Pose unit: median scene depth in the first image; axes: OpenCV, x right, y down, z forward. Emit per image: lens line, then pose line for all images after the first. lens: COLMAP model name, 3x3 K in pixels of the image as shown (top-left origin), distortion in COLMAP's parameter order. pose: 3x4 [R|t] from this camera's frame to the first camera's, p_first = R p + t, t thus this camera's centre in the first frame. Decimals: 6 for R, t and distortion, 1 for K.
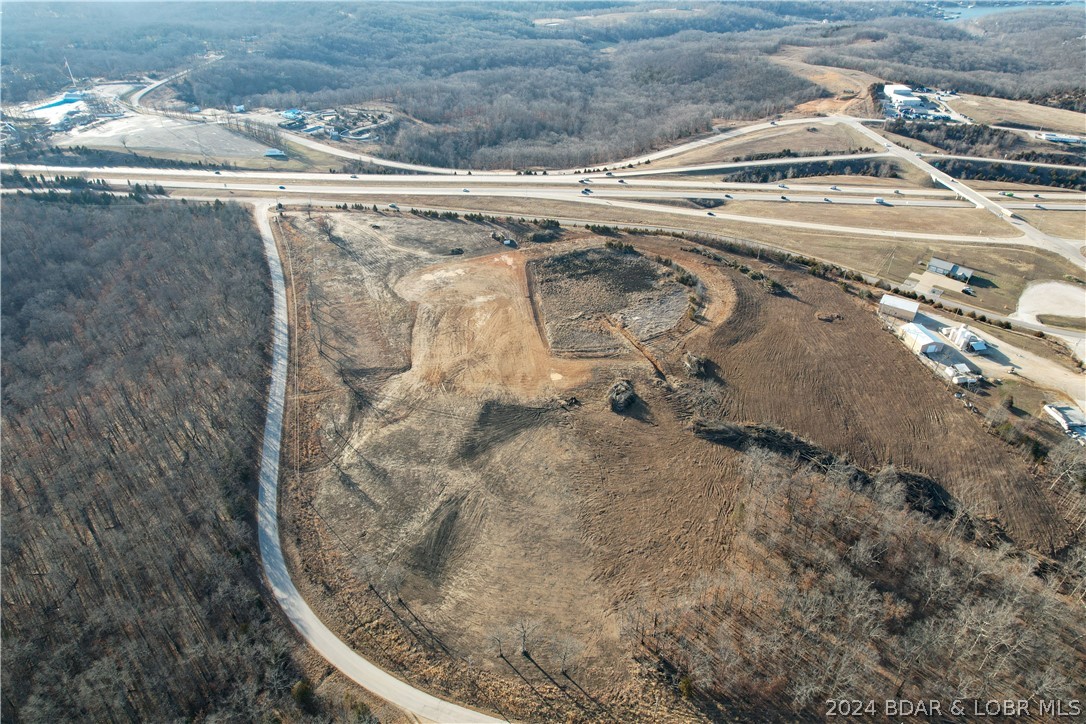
lens RADIAL K [[697.6, 0, 543.0], [0, 697.6, 362.0], [0, 0, 1]] dist [-0.077553, 0.069328]
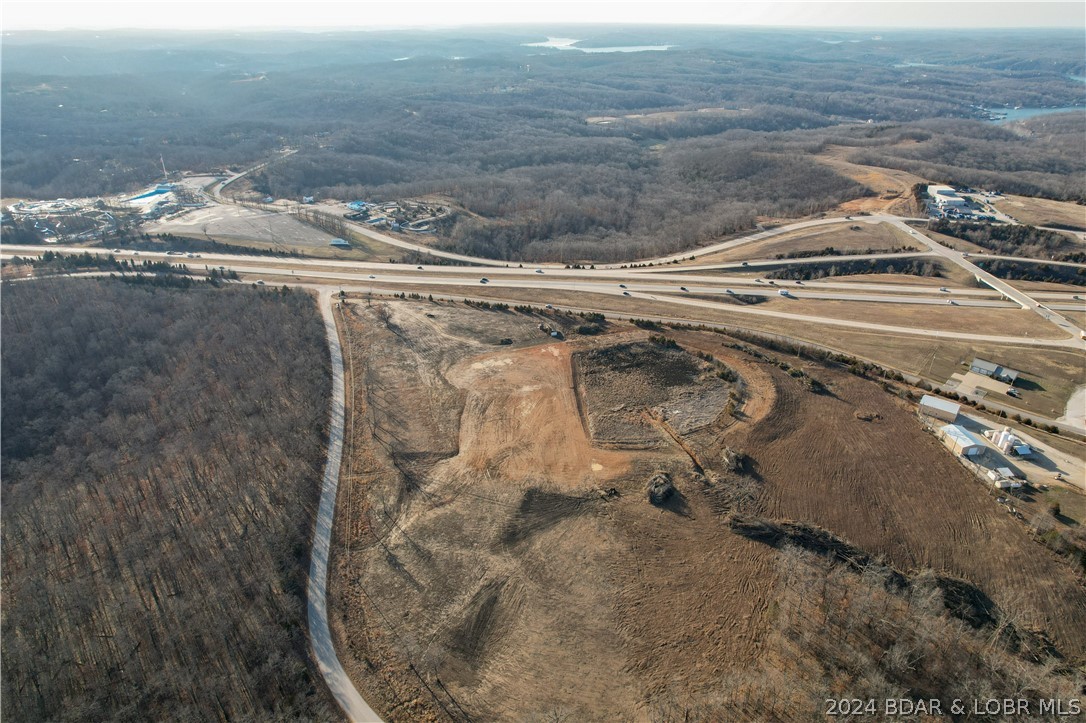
lens RADIAL K [[697.6, 0, 543.0], [0, 697.6, 361.5], [0, 0, 1]] dist [-0.077553, 0.069328]
pose [[0.997408, 0.028089, -0.066251, 0.002784], [-0.035721, 0.992491, -0.116987, -0.010210], [0.062468, 0.119050, 0.990921, -0.044319]]
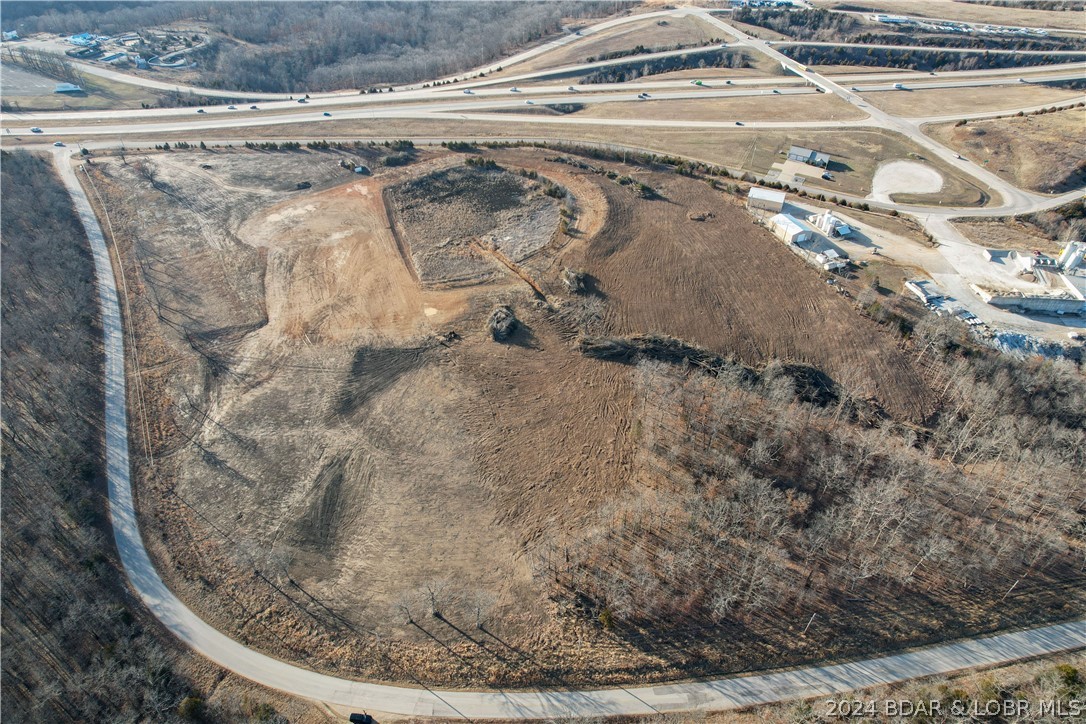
lens RADIAL K [[697.6, 0, 543.0], [0, 697.6, 362.0], [0, 0, 1]] dist [-0.077553, 0.069328]
pose [[0.977590, -0.135736, 0.160915, 0.006672], [0.116418, 0.985432, 0.123979, -0.009369], [-0.175399, -0.102467, 0.979150, 0.052038]]
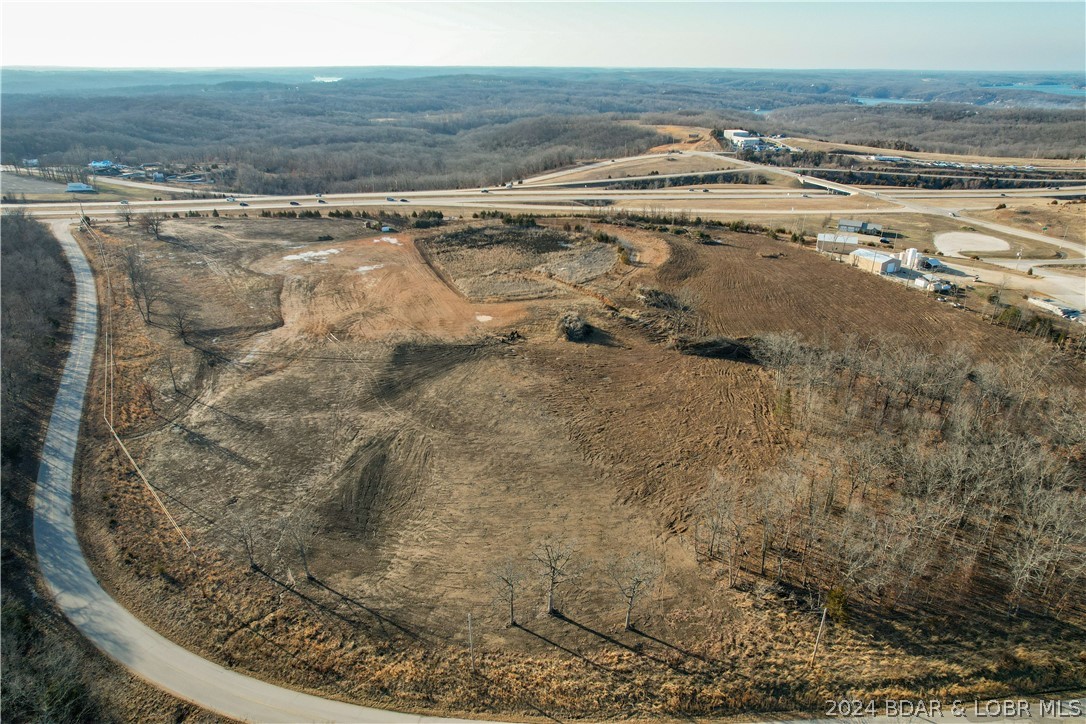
lens RADIAL K [[696.9, 0, 544.0], [0, 696.9, 358.3], [0, 0, 1]] dist [-0.076353, 0.067178]
pose [[0.971636, -0.097263, 0.215552, -0.079351], [0.133625, 0.977849, -0.161105, 0.180591], [-0.195108, 0.185339, 0.963111, 0.245173]]
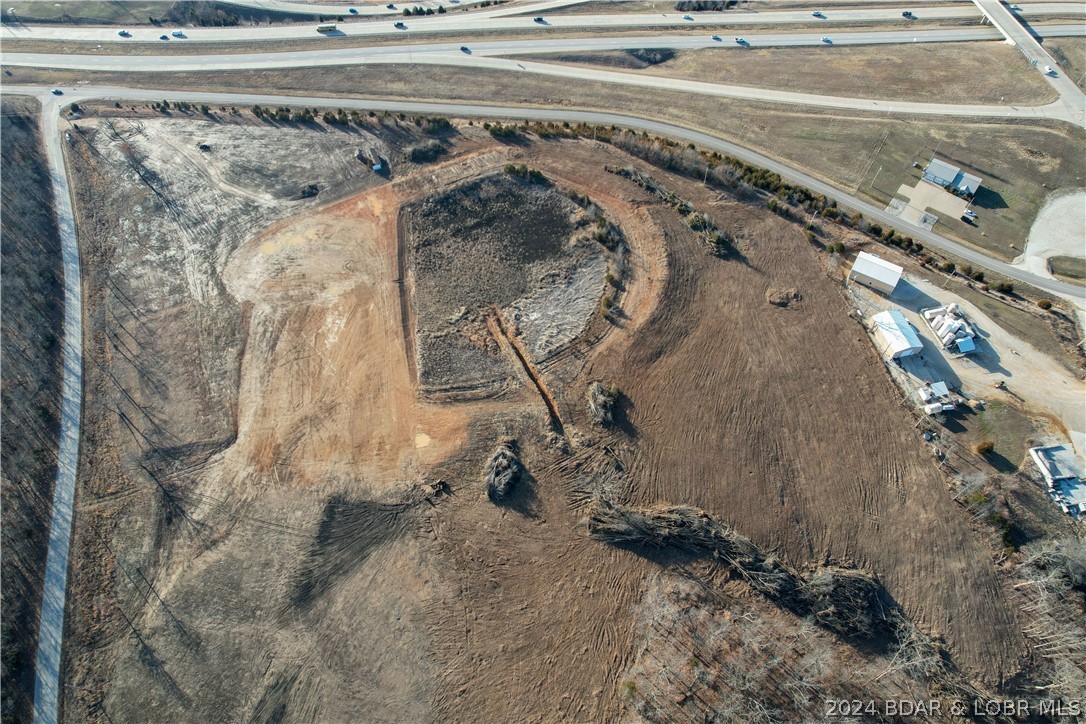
lens RADIAL K [[700.2, 0, 544.8], [0, 700.2, 360.3], [0, 0, 1]] dist [-0.076959, 0.072668]
pose [[0.998349, -0.053796, 0.020141, 0.135166], [0.042586, 0.928458, 0.368987, -0.321742], [-0.038550, -0.367520, 0.929216, 0.275573]]
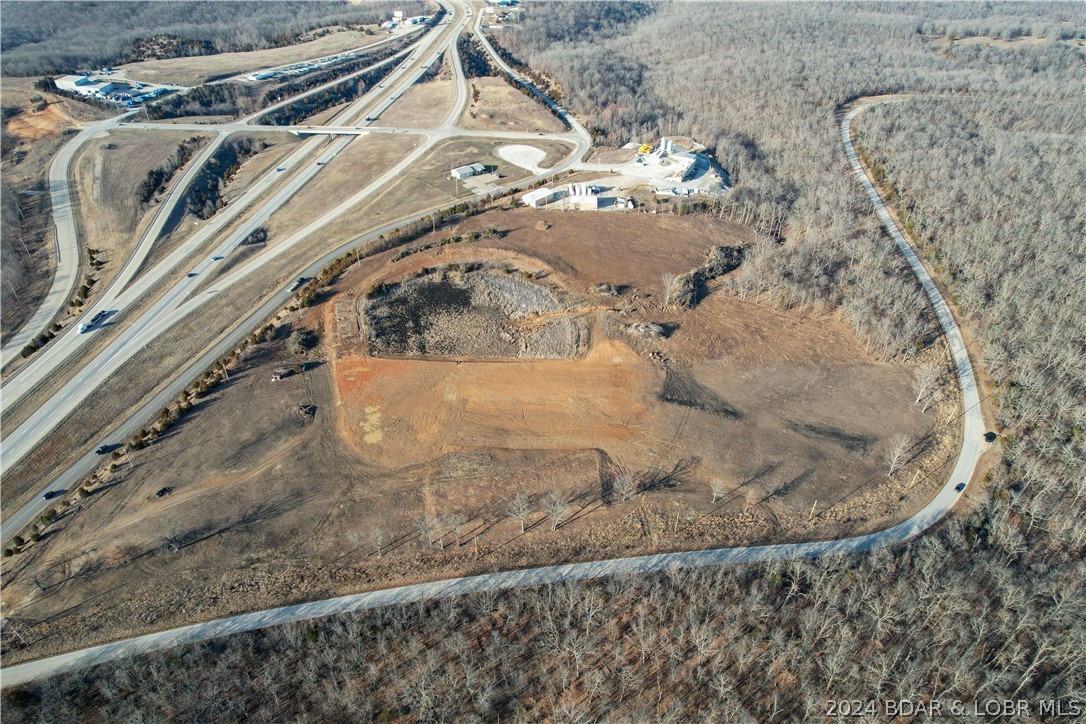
lens RADIAL K [[700.2, 0, 544.8], [0, 700.2, 360.3], [0, 0, 1]] dist [-0.076959, 0.072668]
pose [[0.150483, -0.595106, 0.789433, -0.794359], [0.545857, 0.715786, 0.435535, -0.475896], [-0.824254, 0.365377, 0.432556, 0.577600]]
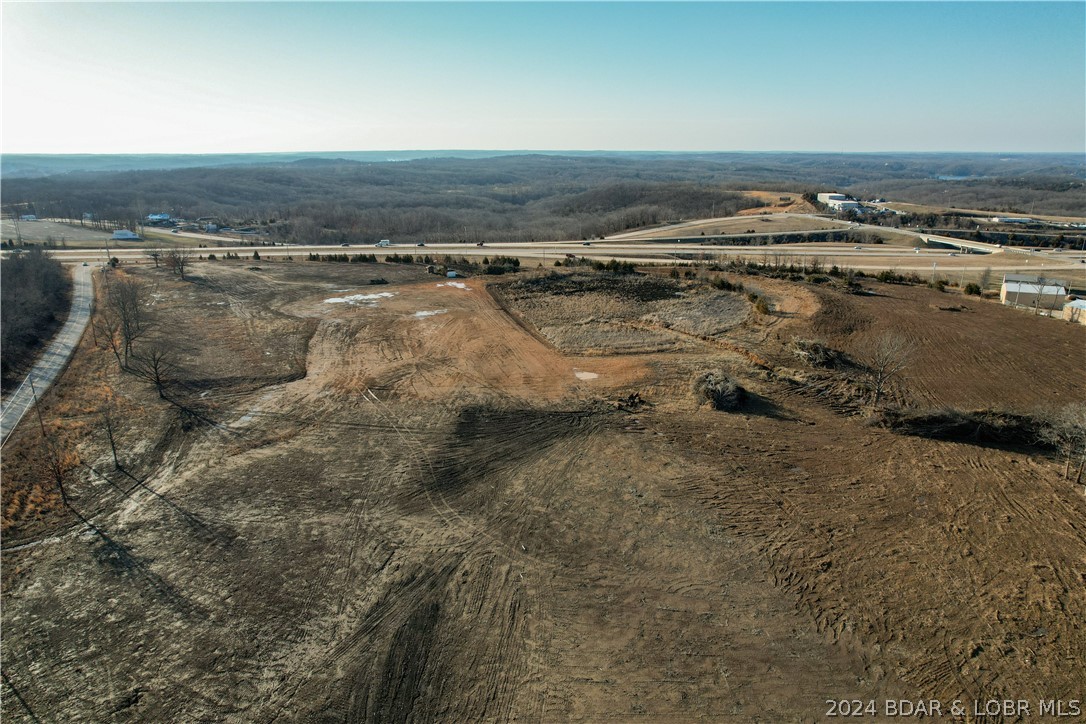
lens RADIAL K [[705.5, 0, 543.6], [0, 705.5, 353.5], [0, 0, 1]] dist [-0.083751, 0.079609]
pose [[0.988749, -0.052106, 0.140213, -0.081838], [0.090935, 0.953647, -0.286858, 0.144810], [-0.118766, 0.296381, 0.947656, 0.453399]]
